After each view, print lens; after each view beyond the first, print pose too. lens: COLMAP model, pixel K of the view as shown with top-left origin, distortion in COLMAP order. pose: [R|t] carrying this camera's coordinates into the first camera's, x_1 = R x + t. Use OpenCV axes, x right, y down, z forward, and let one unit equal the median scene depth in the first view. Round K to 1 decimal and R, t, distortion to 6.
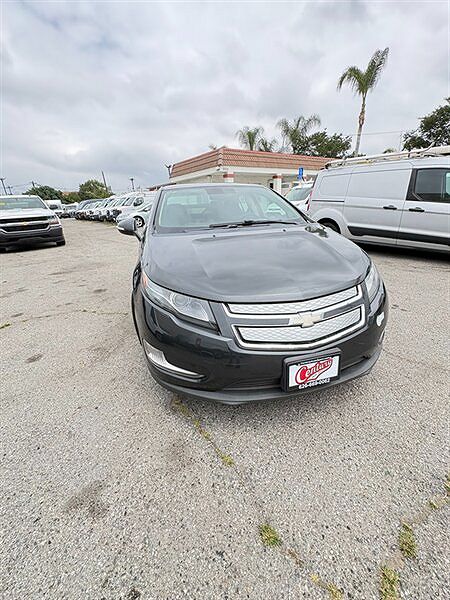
lens RADIAL K [[253.2, 0, 224.8], [0, 253.2, 301.8], [0, 0, 1]] dist [-0.001417, -0.000011]
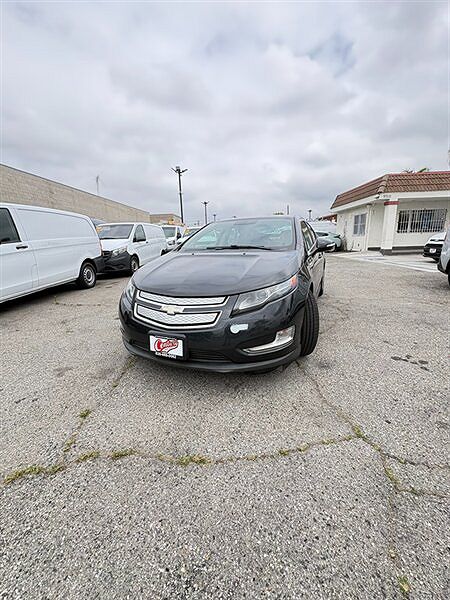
lens RADIAL K [[253.2, 0, 224.8], [0, 253.2, 301.8], [0, 0, 1]] dist [-0.001417, -0.000011]
pose [[0.785425, 0.166292, -0.596200, 0.094513], [-0.227860, 0.973271, -0.028714, 0.000037], [0.575489, 0.158402, 0.802322, 0.001355]]
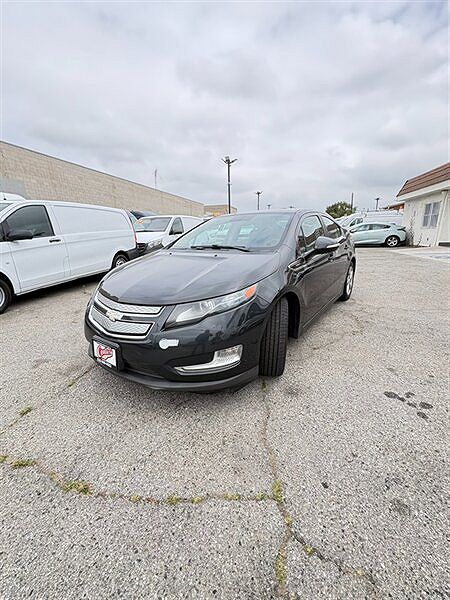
lens RADIAL K [[254.1, 0, 225.0], [0, 254.1, 300.0], [0, 0, 1]] dist [-0.000557, -0.000335]
pose [[0.633147, 0.225975, -0.740311, 0.114034], [-0.282559, 0.957907, 0.050737, -0.016806], [0.720614, 0.177058, 0.670348, 0.034242]]
